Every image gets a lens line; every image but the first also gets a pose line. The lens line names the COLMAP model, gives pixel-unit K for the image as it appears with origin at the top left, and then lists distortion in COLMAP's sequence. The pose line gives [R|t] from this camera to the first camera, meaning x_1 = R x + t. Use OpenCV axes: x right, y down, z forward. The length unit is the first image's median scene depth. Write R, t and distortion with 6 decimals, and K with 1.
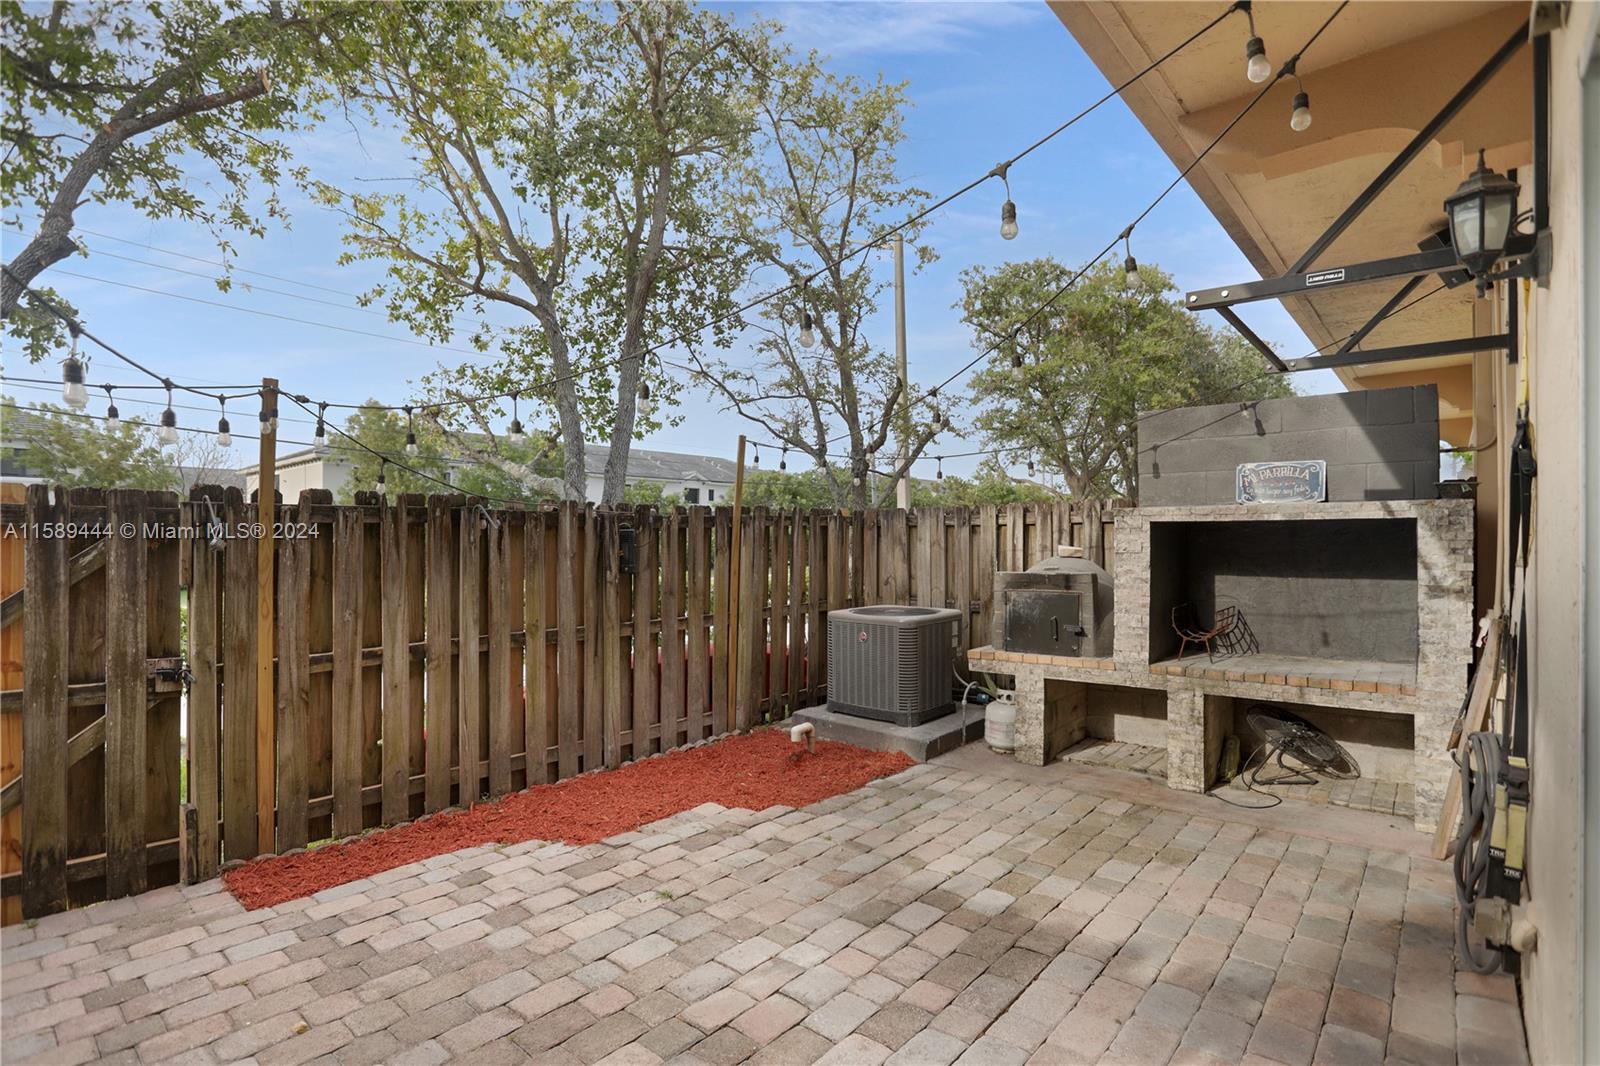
lens RADIAL K [[795.8, 0, 786.3], [0, 795.8, 538.7], [0, 0, 1]] dist [-0.077680, 0.032684]
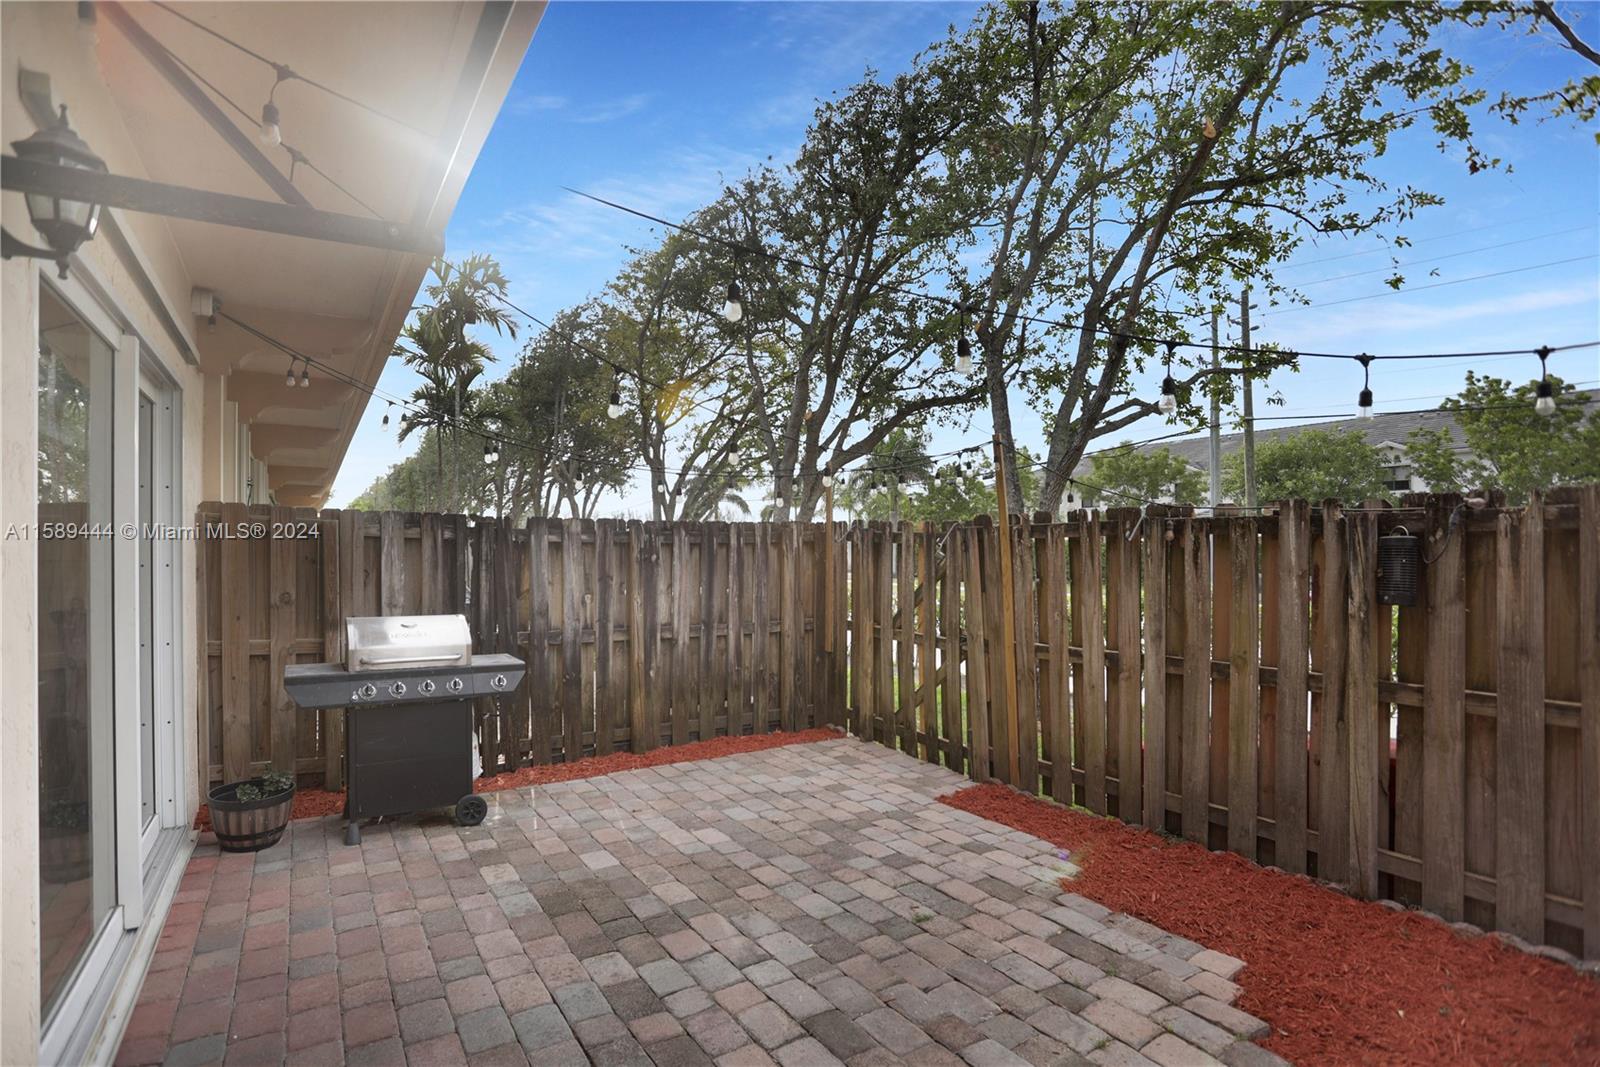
lens RADIAL K [[795.8, 0, 786.3], [0, 795.8, 539.2], [0, 0, 1]] dist [-0.077680, 0.032684]
pose [[-0.289011, -0.007900, -0.957293, 0.785355], [0.007561, 0.999916, -0.010534, -0.009776], [0.957296, -0.010283, -0.288927, 1.058329]]
